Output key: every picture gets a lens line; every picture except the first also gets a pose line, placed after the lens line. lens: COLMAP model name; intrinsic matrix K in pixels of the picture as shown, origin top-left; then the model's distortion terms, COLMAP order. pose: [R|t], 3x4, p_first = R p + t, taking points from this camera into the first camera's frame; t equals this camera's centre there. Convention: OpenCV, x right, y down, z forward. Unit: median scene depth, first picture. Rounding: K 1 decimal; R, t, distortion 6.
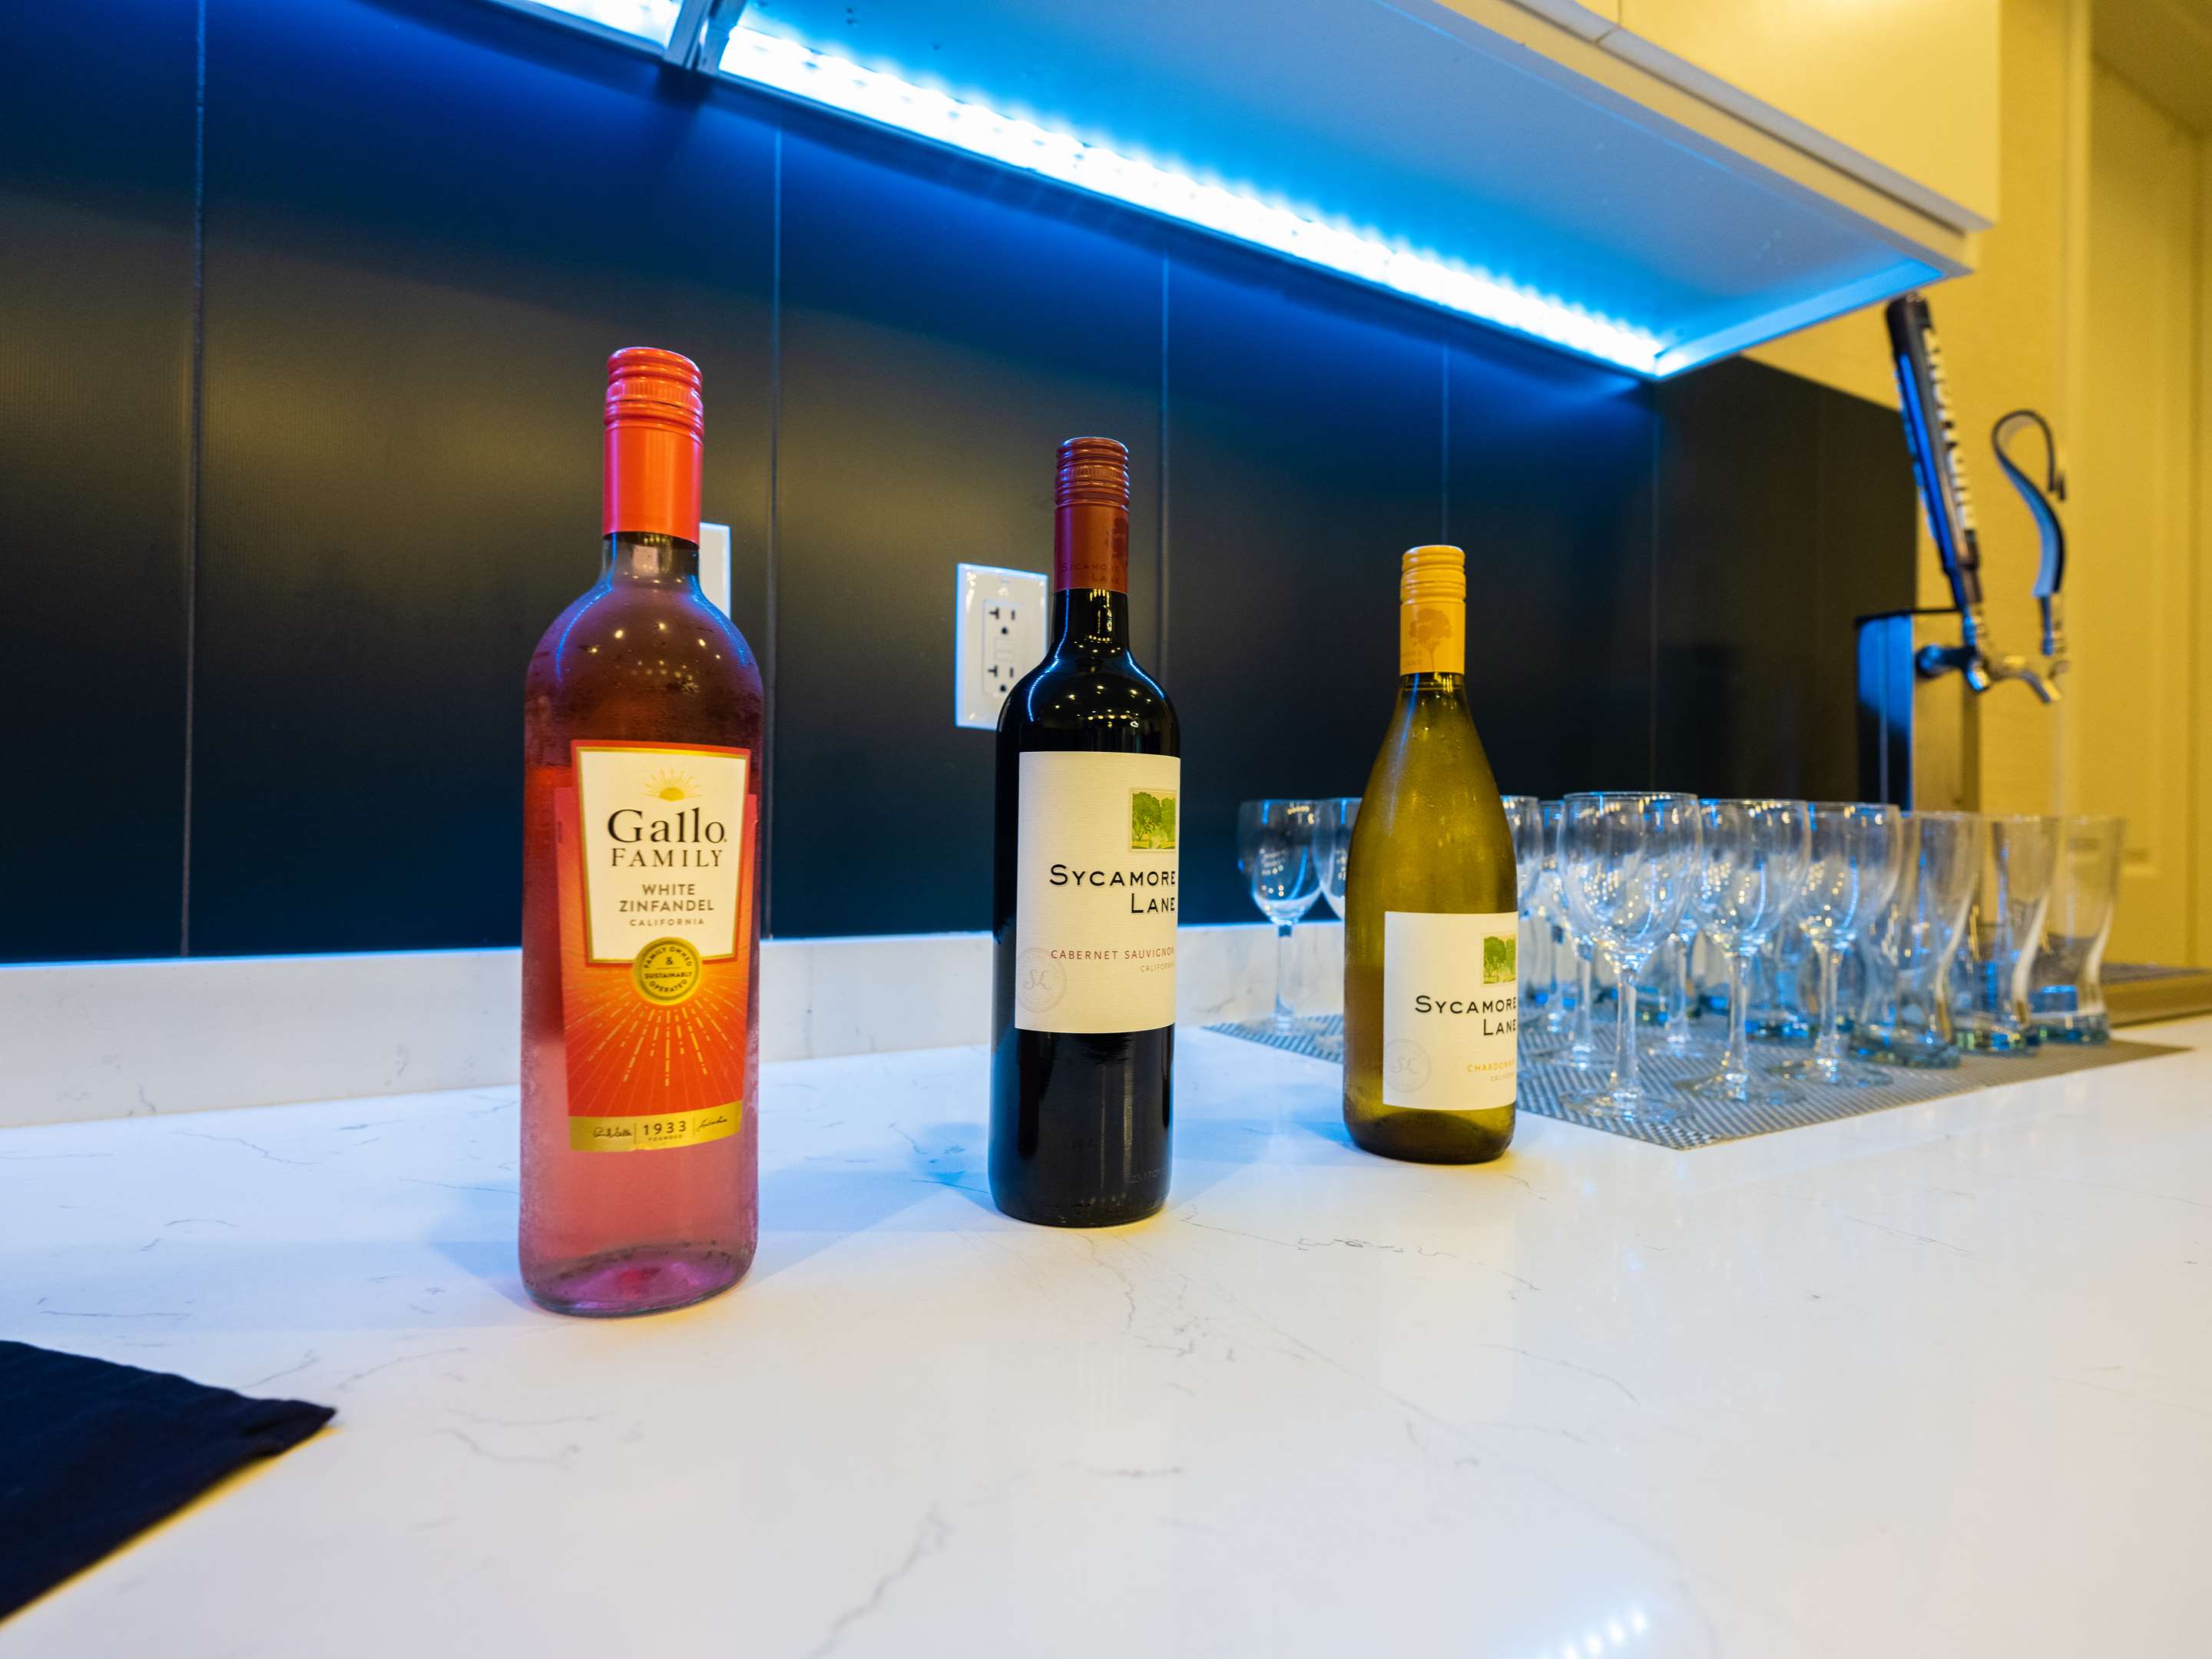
lens RADIAL K [[1166.6, 0, 1116.3], [0, 1166.6, 820.3], [0, 0, 1]] dist [0.005083, 0.000102]
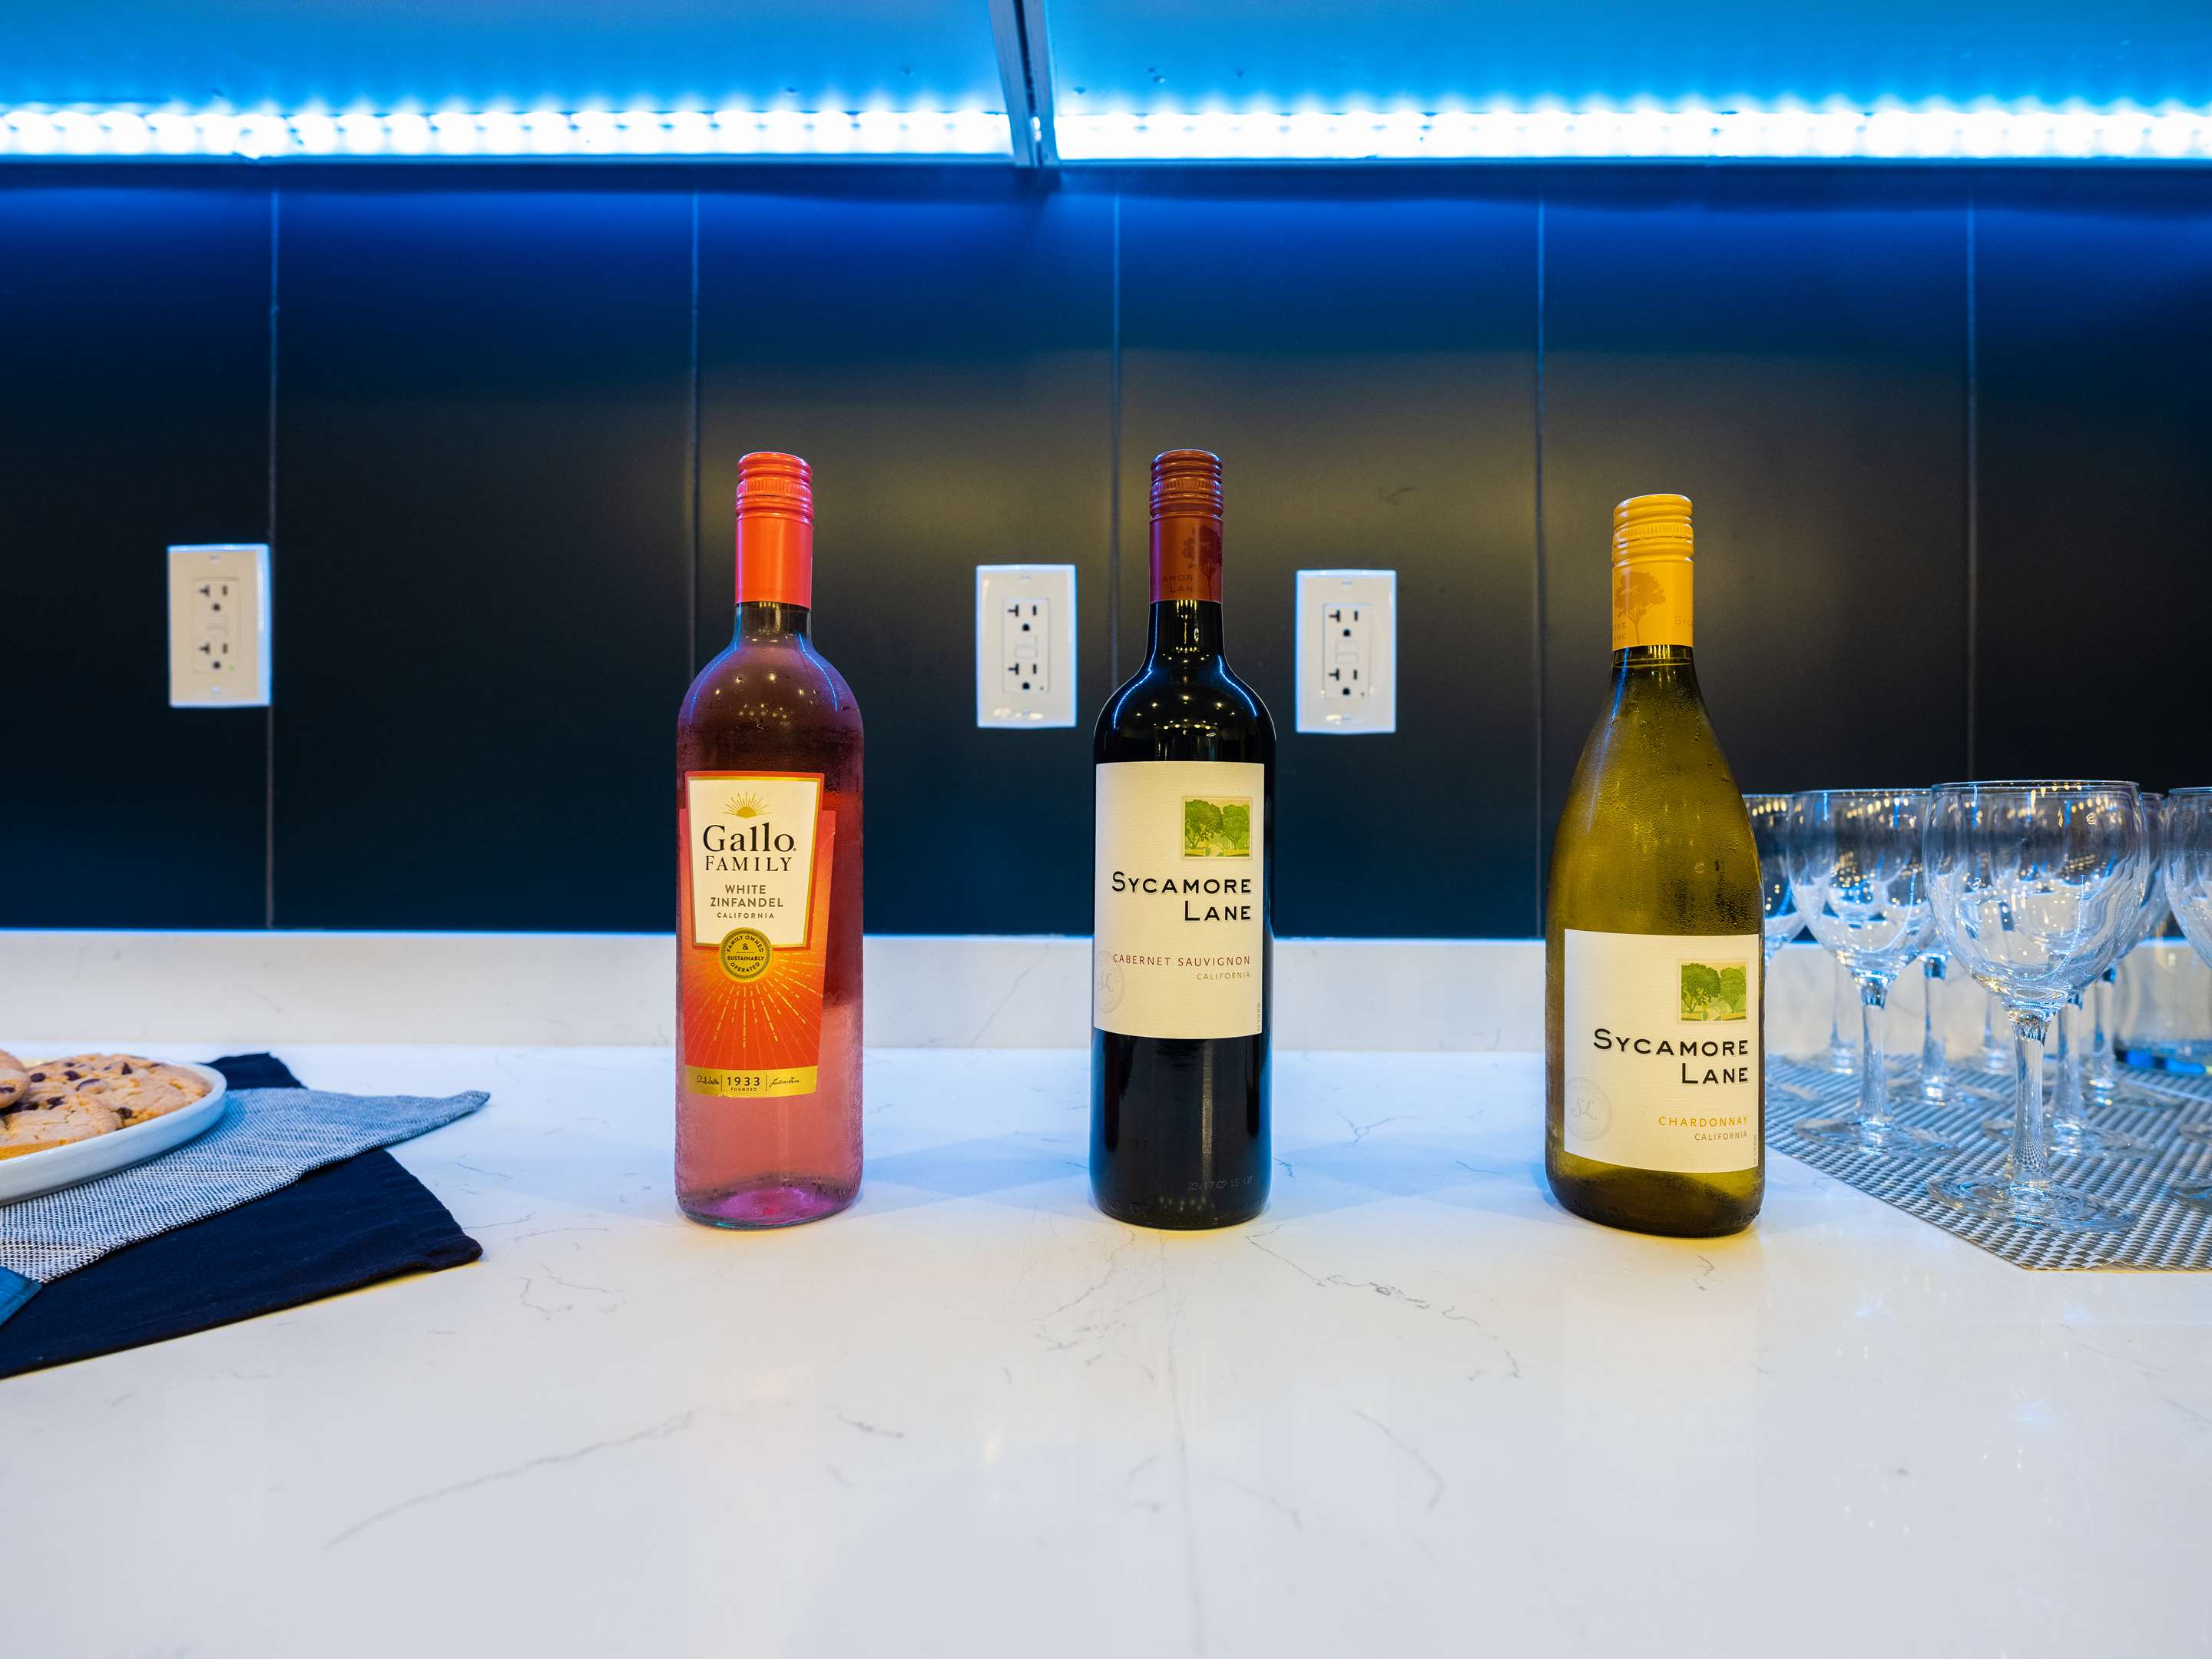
lens RADIAL K [[1166.6, 0, 1116.3], [0, 1166.6, 820.3], [0, 0, 1]] dist [0.005083, 0.000102]
pose [[0.865073, -0.012417, -0.501493, 0.466653], [0.011376, 0.999922, -0.005134, -0.002421], [0.501518, -0.001264, 0.865146, 0.100837]]
